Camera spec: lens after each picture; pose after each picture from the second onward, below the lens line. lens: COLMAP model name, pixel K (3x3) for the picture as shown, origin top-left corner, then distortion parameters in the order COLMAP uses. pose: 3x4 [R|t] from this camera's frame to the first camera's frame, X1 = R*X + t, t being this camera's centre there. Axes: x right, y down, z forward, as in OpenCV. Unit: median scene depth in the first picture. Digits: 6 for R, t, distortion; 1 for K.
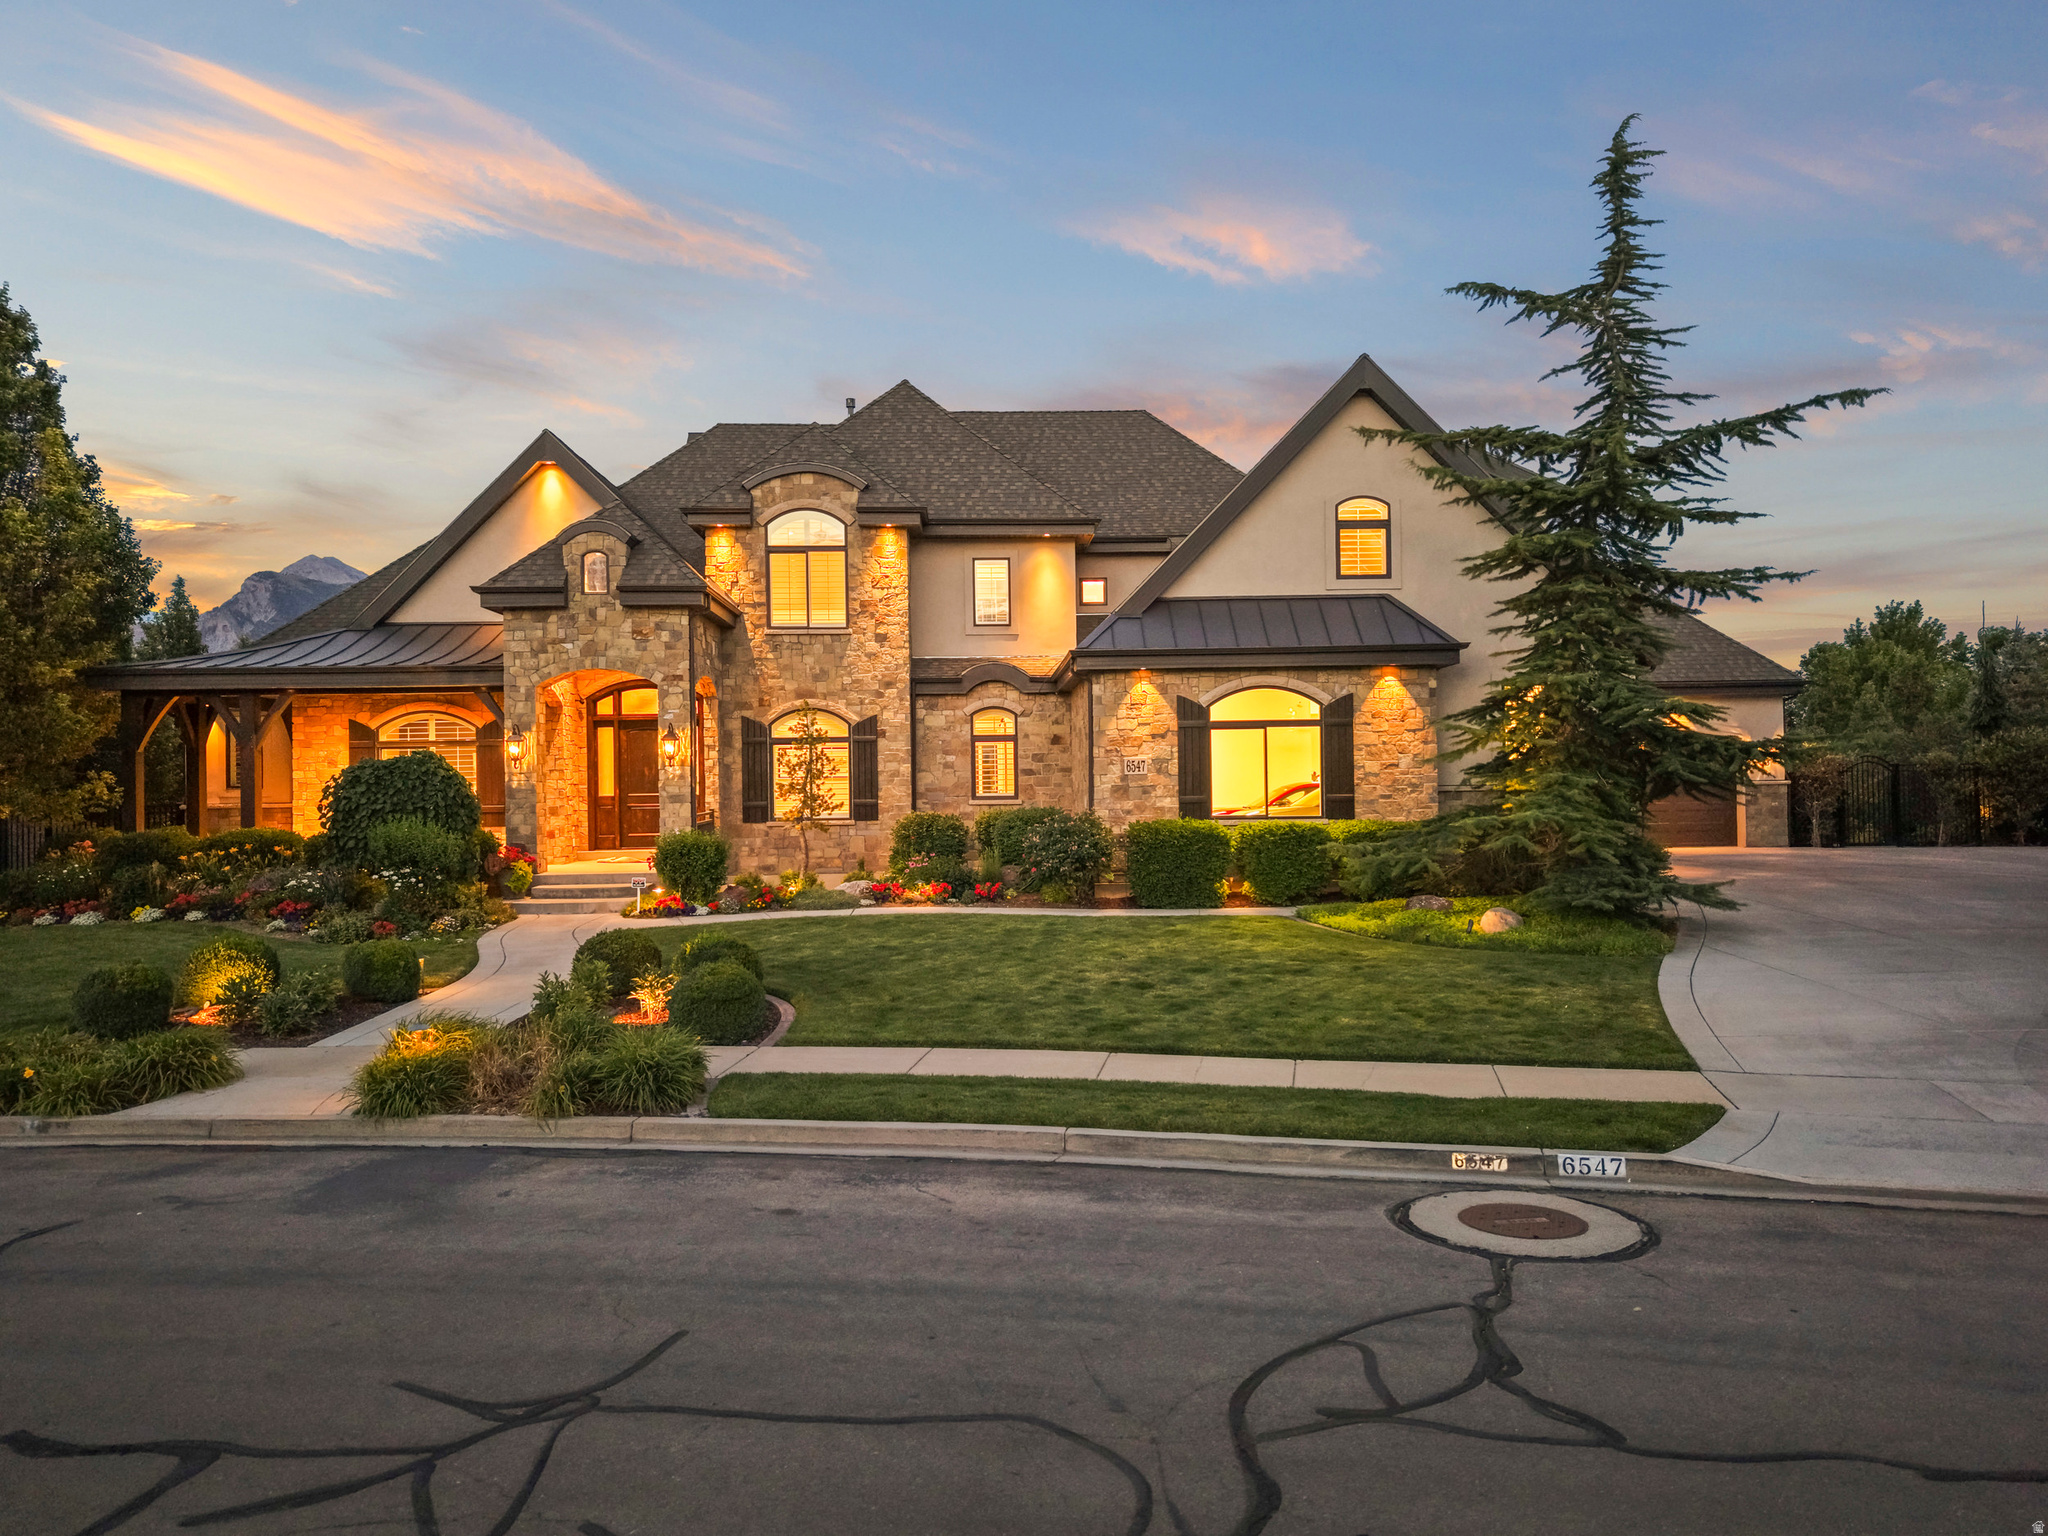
lens RADIAL K [[1358.3, 0, 1027.3], [0, 1358.3, 813.2], [0, 0, 1]] dist [0.001129, 0.000019]
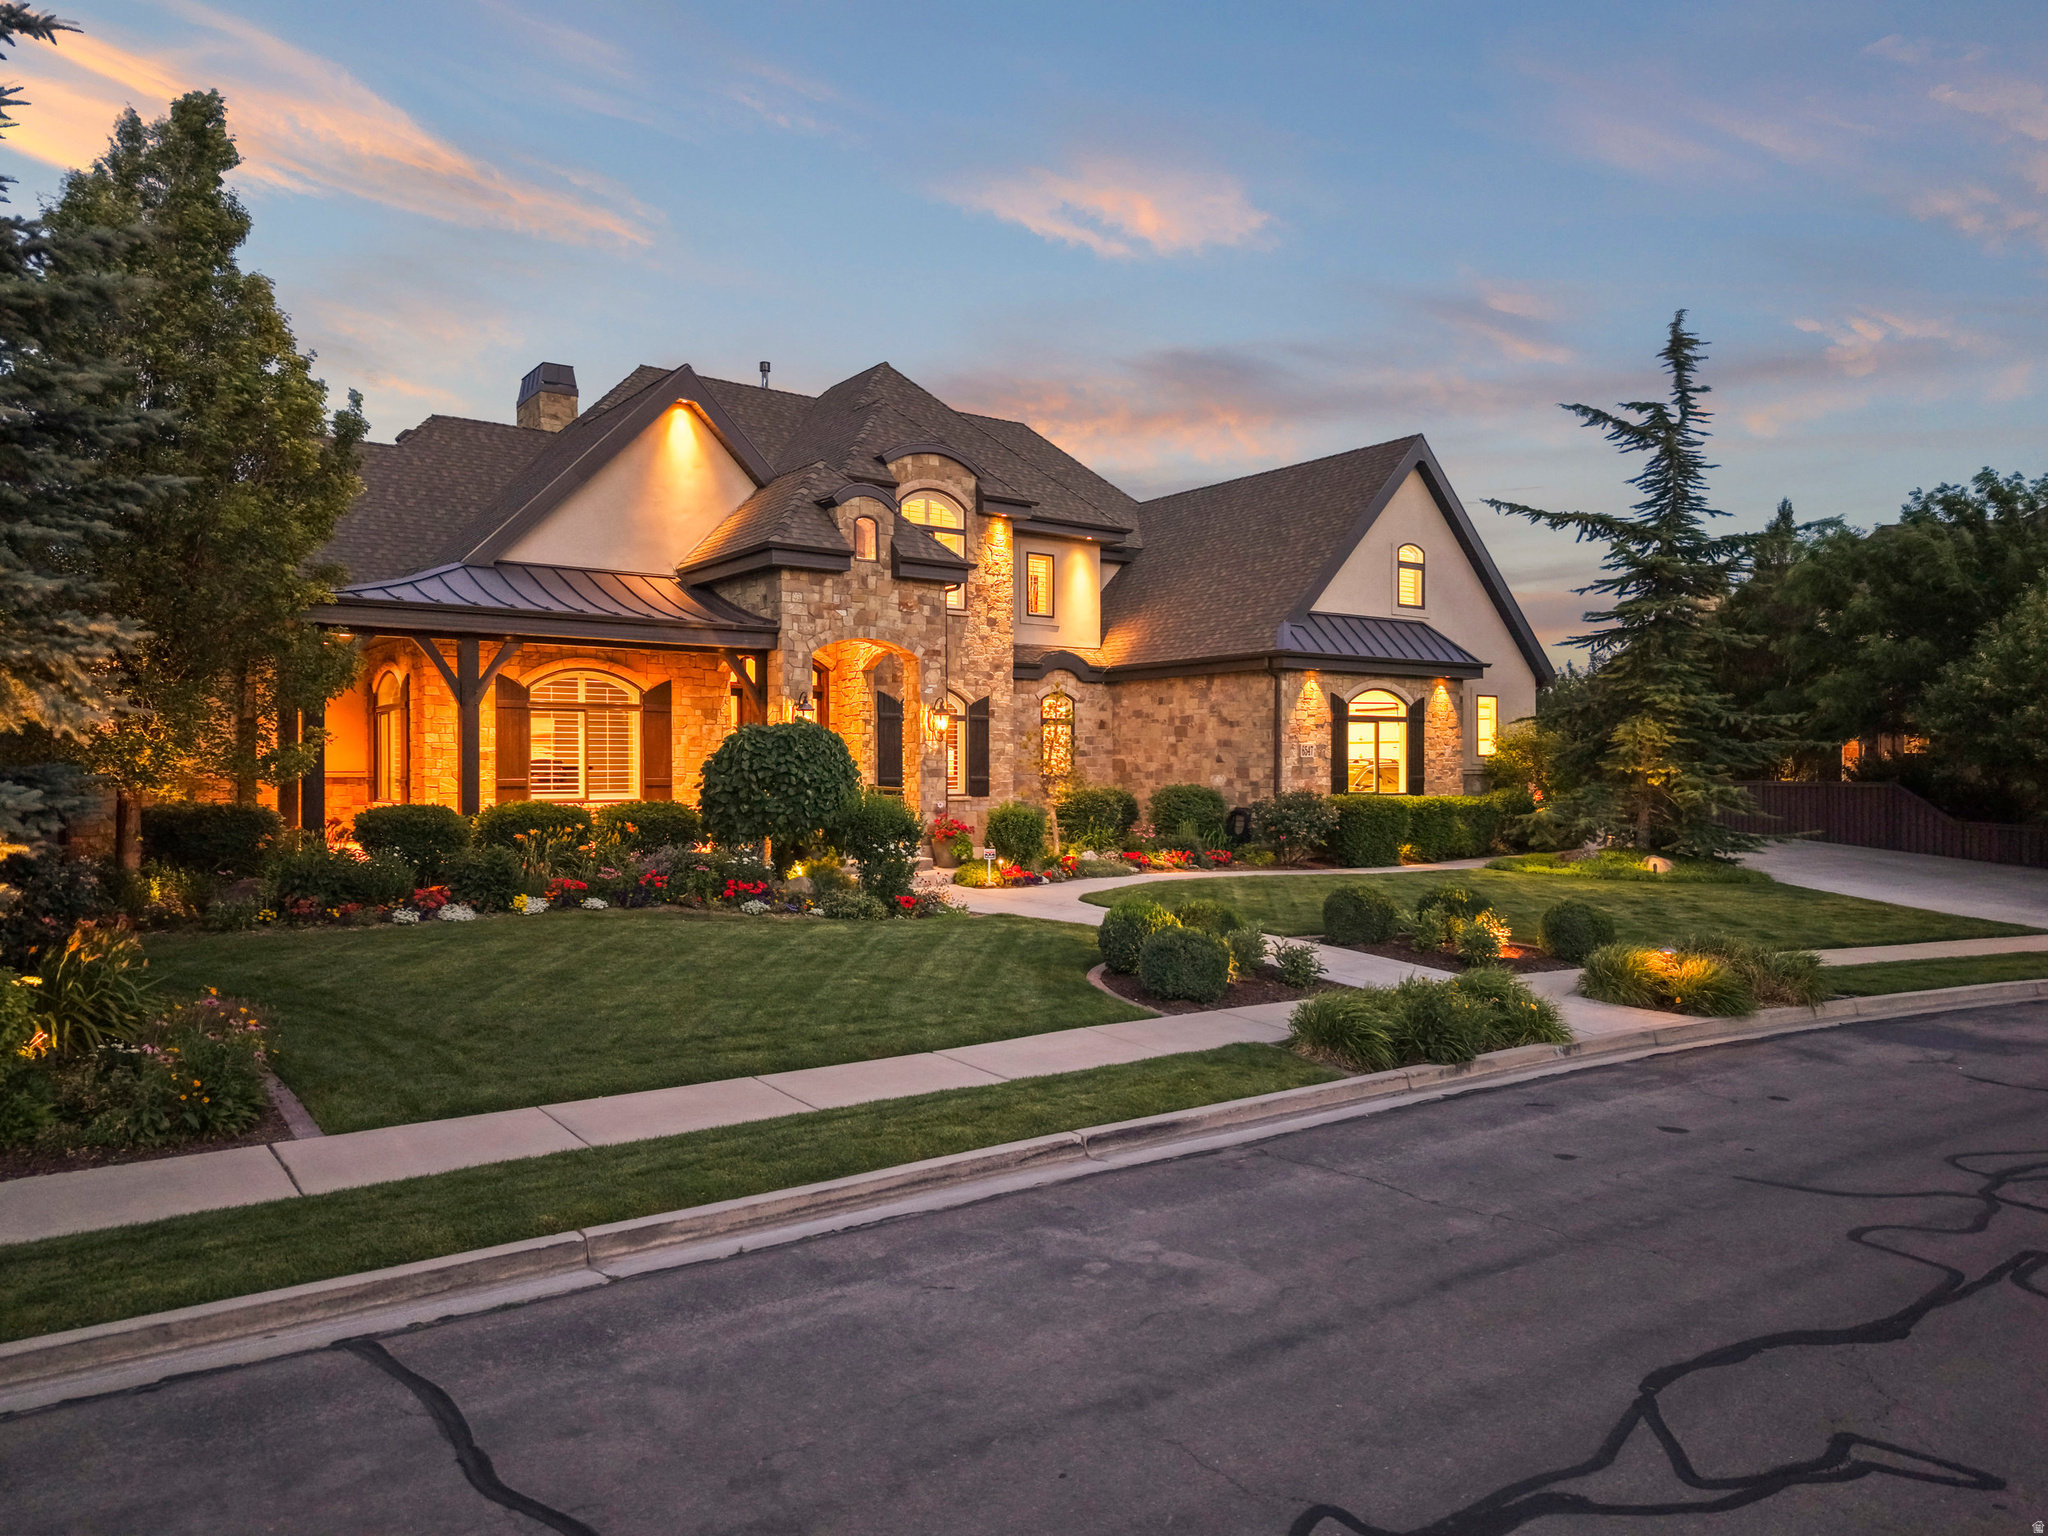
lens RADIAL K [[1358.3, 0, 995.0], [0, 1358.3, 818.7], [0, 0, 1]] dist [0.001129, 0.000019]
pose [[0.837076, -0.006463, 0.547049, -0.772893], [-0.001747, 0.999894, 0.014487, 0.008233], [-0.547084, -0.013082, 0.836975, 0.136836]]
